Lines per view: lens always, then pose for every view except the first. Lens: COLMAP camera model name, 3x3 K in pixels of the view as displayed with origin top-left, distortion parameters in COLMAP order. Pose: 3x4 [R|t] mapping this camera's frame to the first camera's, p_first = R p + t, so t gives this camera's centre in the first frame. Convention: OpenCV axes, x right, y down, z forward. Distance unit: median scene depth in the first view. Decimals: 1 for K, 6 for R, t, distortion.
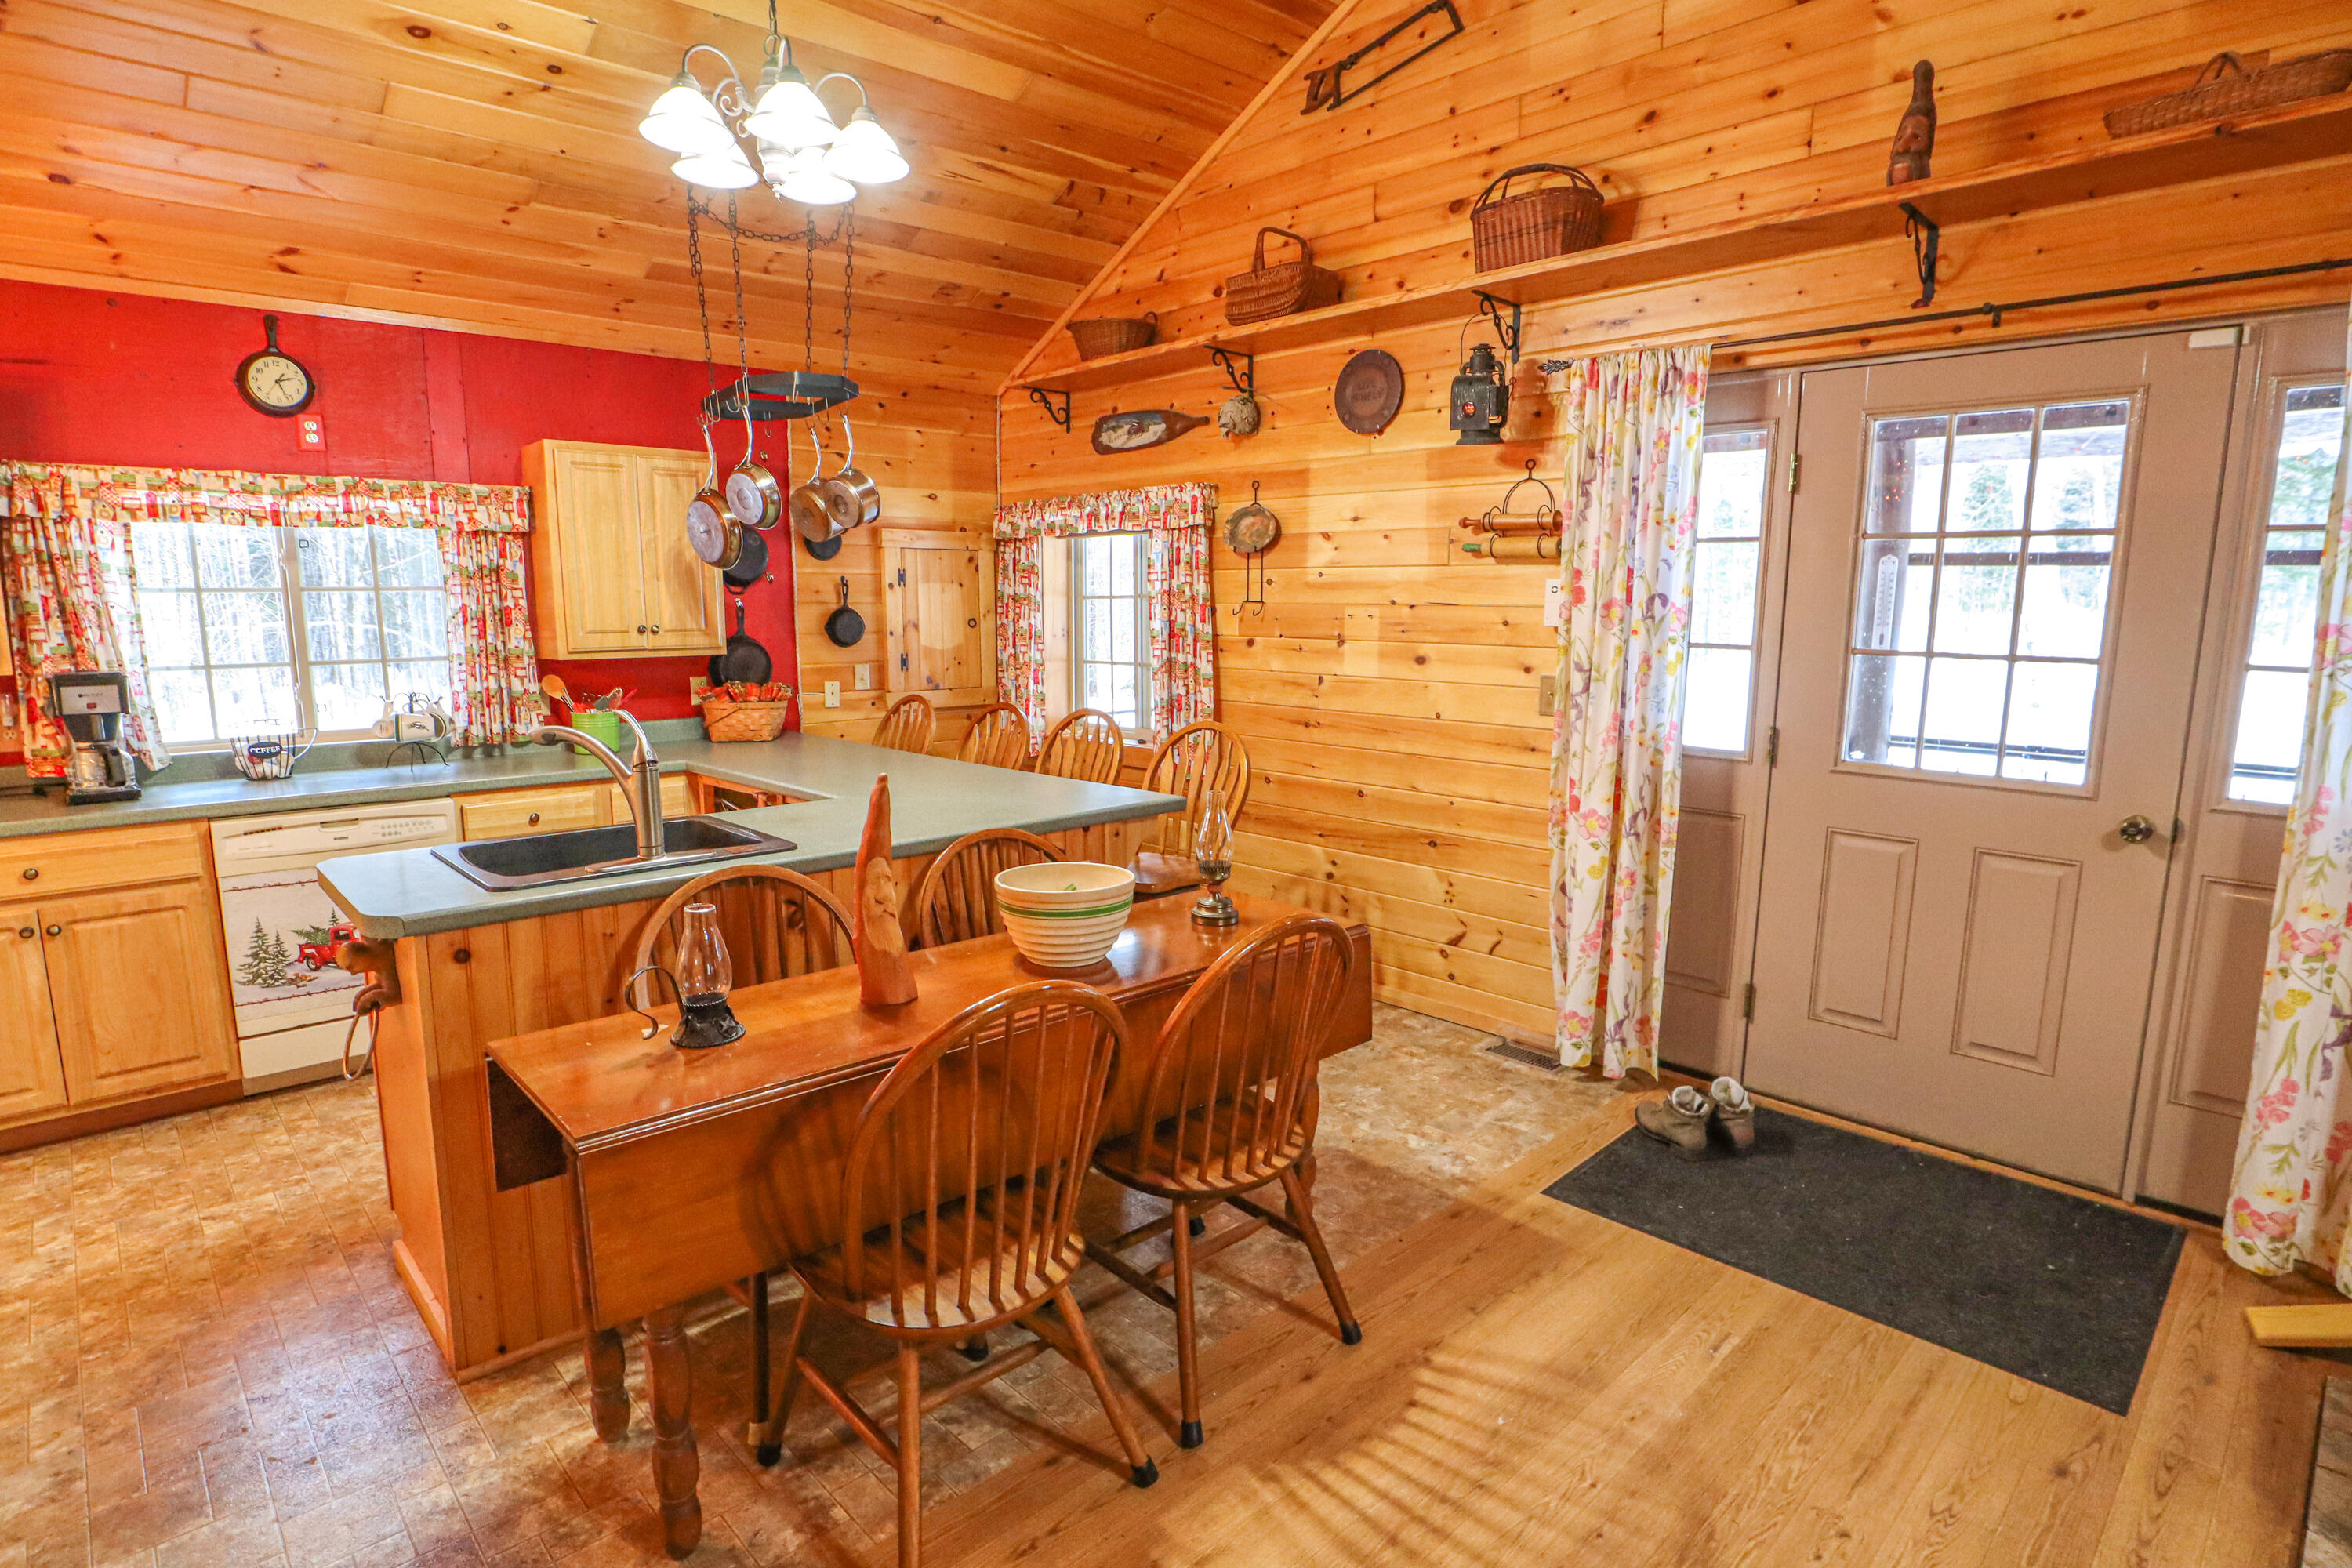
lens RADIAL K [[1199.0, 0, 1176.0], [0, 1199.0, 784.0], [0, 0, 1]] dist [-0.025517, 0.001293]
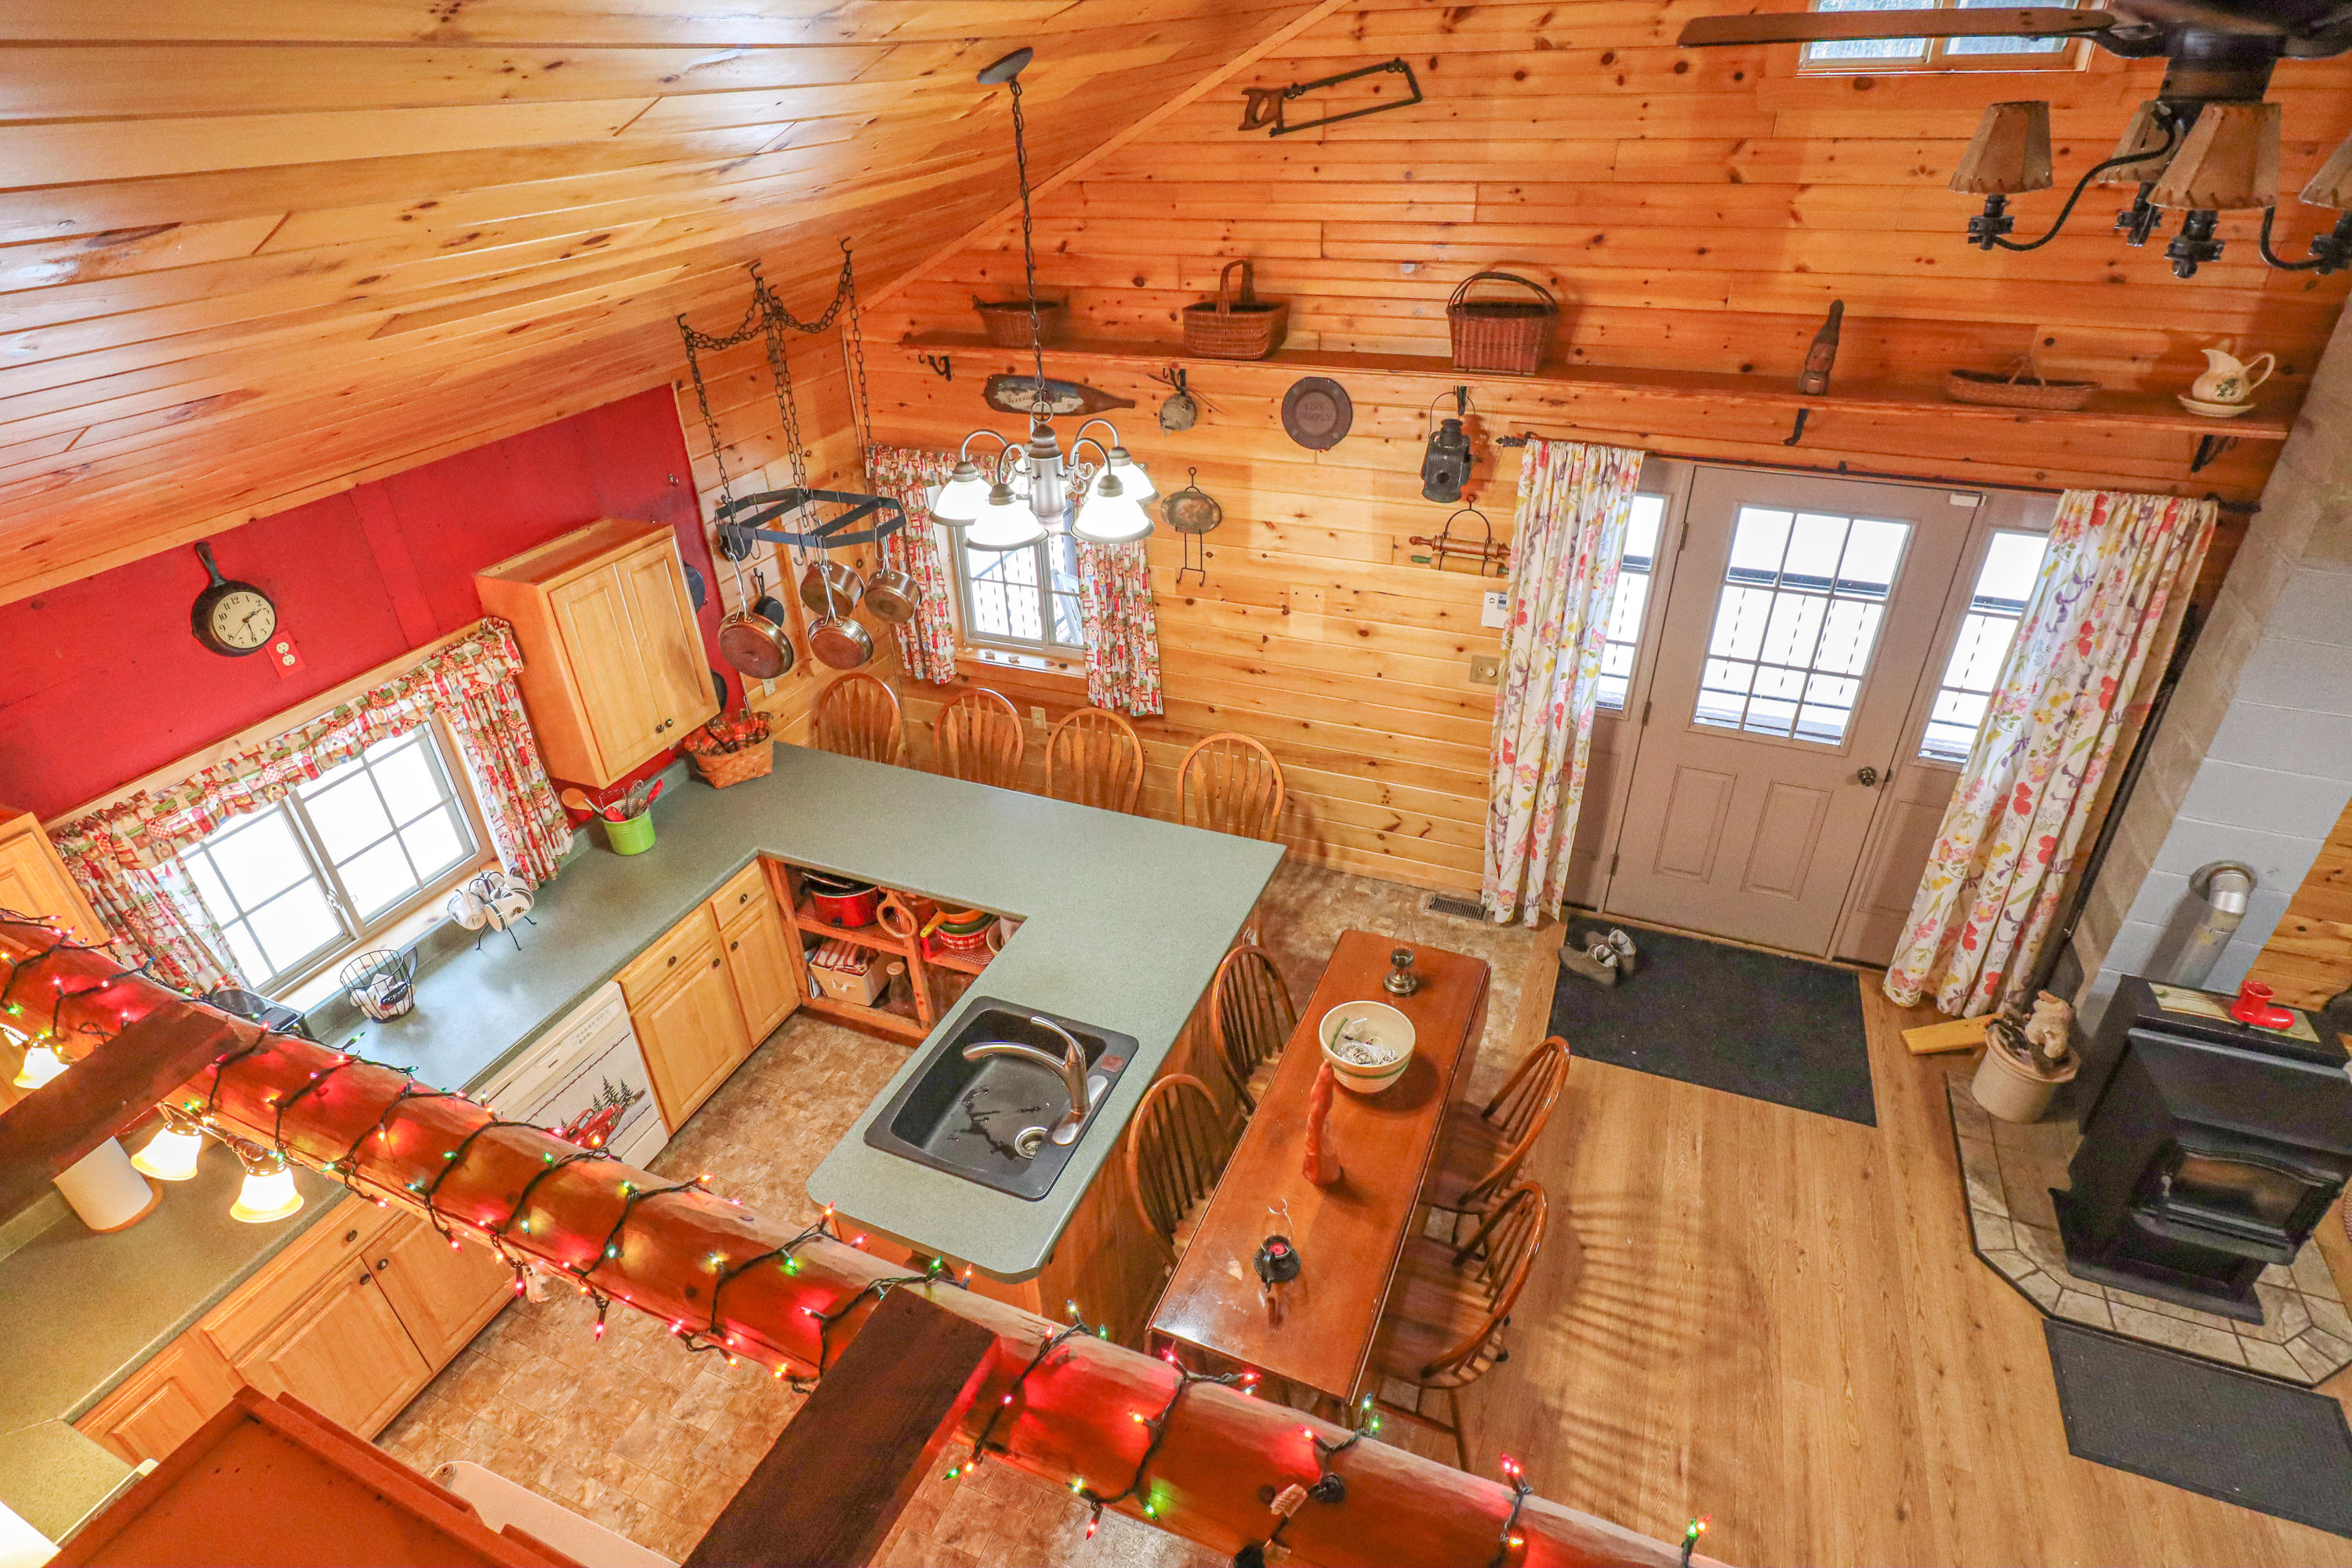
lens RADIAL K [[1170.9, 0, 1176.0], [0, 1170.9, 784.0], [0, 0, 1]] dist [-0.027000, 0.000351]
pose [[0.915118, -0.233808, 0.328471, -0.458757], [0.094213, 0.916137, 0.389637, -0.506555], [-0.392025, -0.325617, 0.860401, -0.018788]]
